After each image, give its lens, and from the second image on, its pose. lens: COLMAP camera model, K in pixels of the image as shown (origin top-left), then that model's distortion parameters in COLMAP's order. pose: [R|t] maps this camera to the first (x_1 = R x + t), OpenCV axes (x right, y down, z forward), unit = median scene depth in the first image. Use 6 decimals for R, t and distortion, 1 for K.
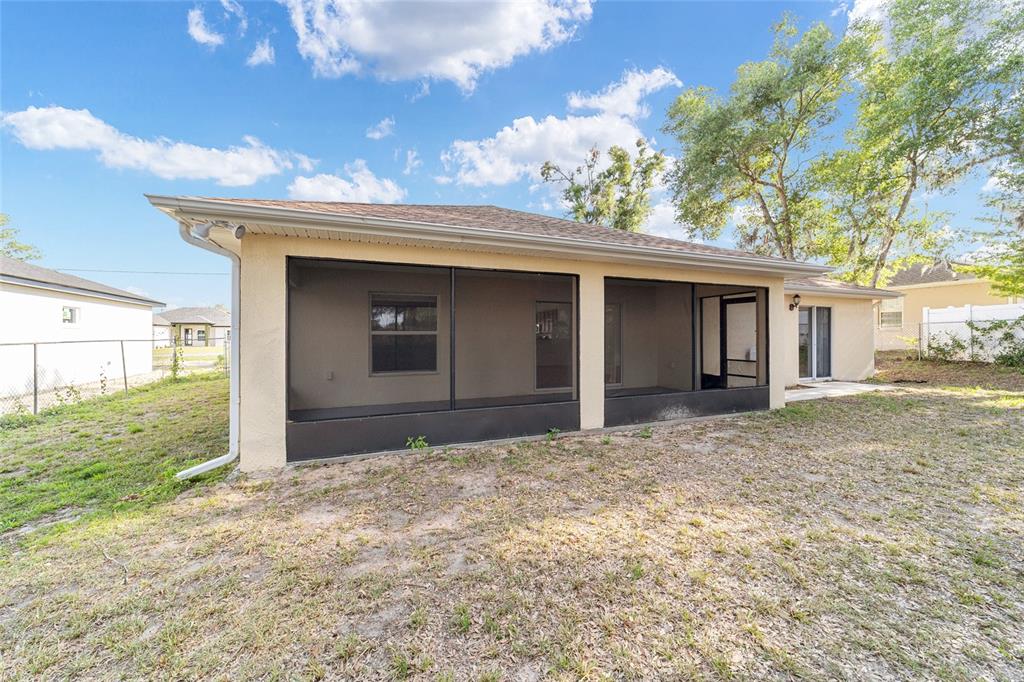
lens RADIAL K [[396.4, 0, 511.1], [0, 396.4, 338.5], [0, 0, 1]] dist [-0.010210, 0.007205]
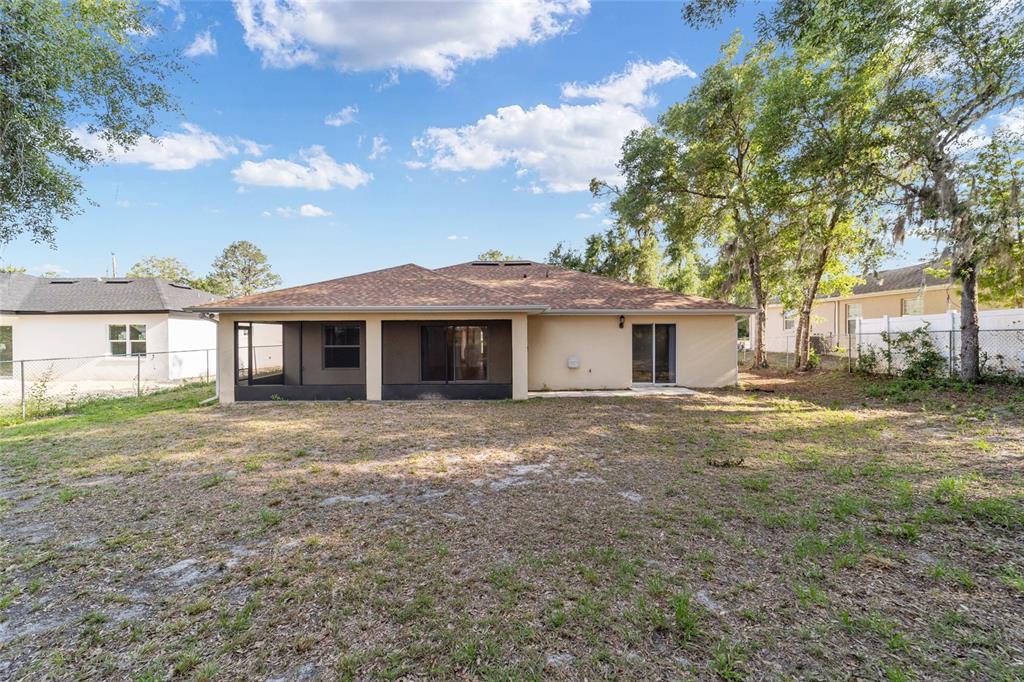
lens RADIAL K [[400.2, 0, 512.0], [0, 400.2, 341.0], [0, 0, 1]] dist [-0.001803, -0.000057]
pose [[0.926673, 0.005207, -0.375831, 1.188996], [0.000323, 0.999893, 0.014651, -0.067718], [0.375867, -0.013698, 0.926572, -0.418790]]
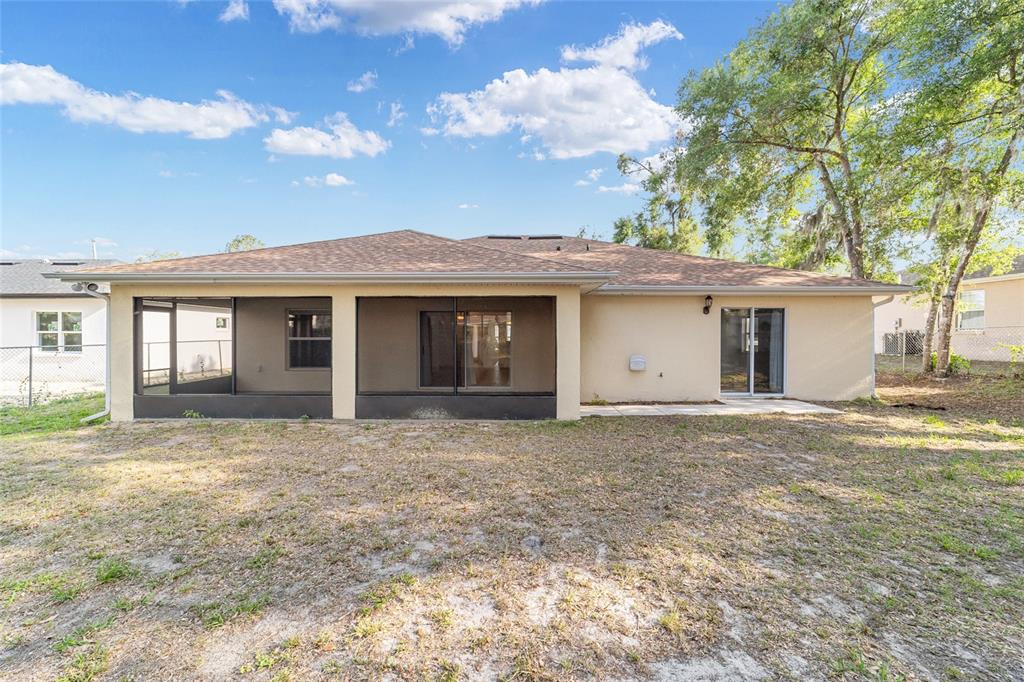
lens RADIAL K [[396.4, 0, 511.1], [0, 396.4, 338.5], [0, 0, 1]] dist [-0.010210, 0.007205]
pose [[0.919014, 0.008735, -0.394127, 0.904689], [-0.005517, 0.999942, 0.009297, -0.031815], [0.394185, -0.006370, 0.919009, 0.043062]]
